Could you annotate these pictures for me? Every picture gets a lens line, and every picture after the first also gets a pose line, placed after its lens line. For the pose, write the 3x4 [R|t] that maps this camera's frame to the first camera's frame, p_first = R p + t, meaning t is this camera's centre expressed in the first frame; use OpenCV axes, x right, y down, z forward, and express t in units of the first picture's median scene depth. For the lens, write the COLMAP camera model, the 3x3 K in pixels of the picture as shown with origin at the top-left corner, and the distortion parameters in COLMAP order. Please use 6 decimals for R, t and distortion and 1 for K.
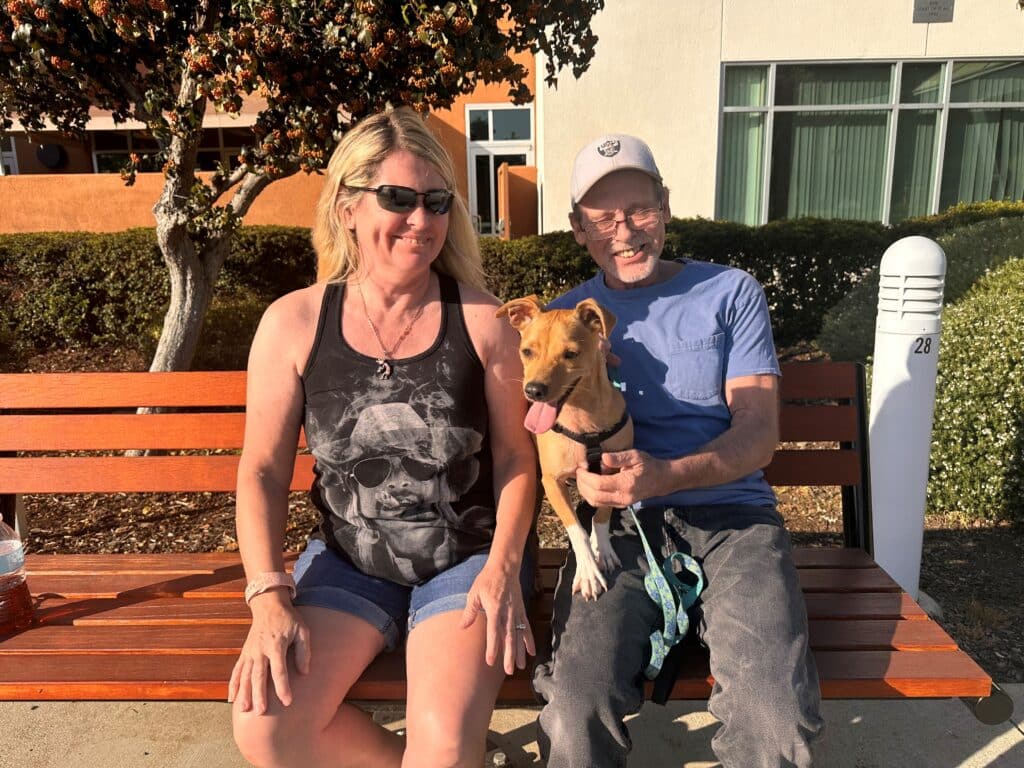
lens RADIAL K [[769.4, 0, 513.3], [0, 769.4, 409.9], [0, 0, 1]] dist [0.125223, -0.102611]
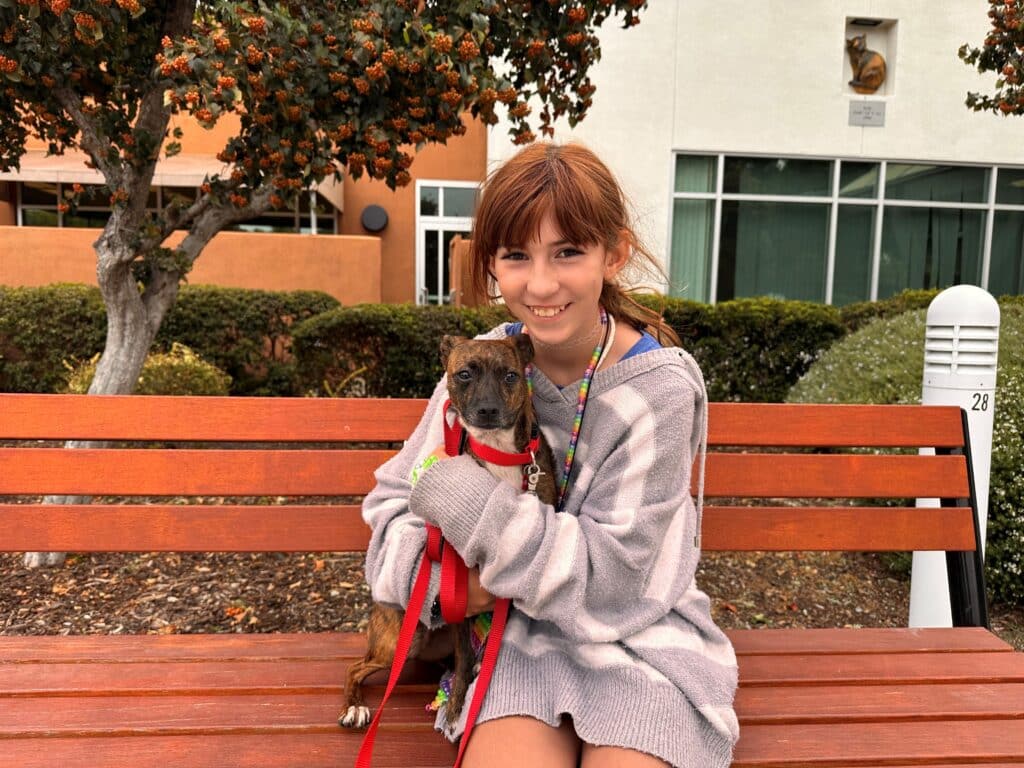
lens RADIAL K [[769.4, 0, 513.3], [0, 769.4, 409.9], [0, 0, 1]] dist [0.125223, -0.102611]
pose [[0.995526, 0.026431, 0.090717, -0.061695], [-0.016697, 0.994180, -0.106430, 0.020205], [-0.093002, 0.104440, 0.990173, 0.090333]]
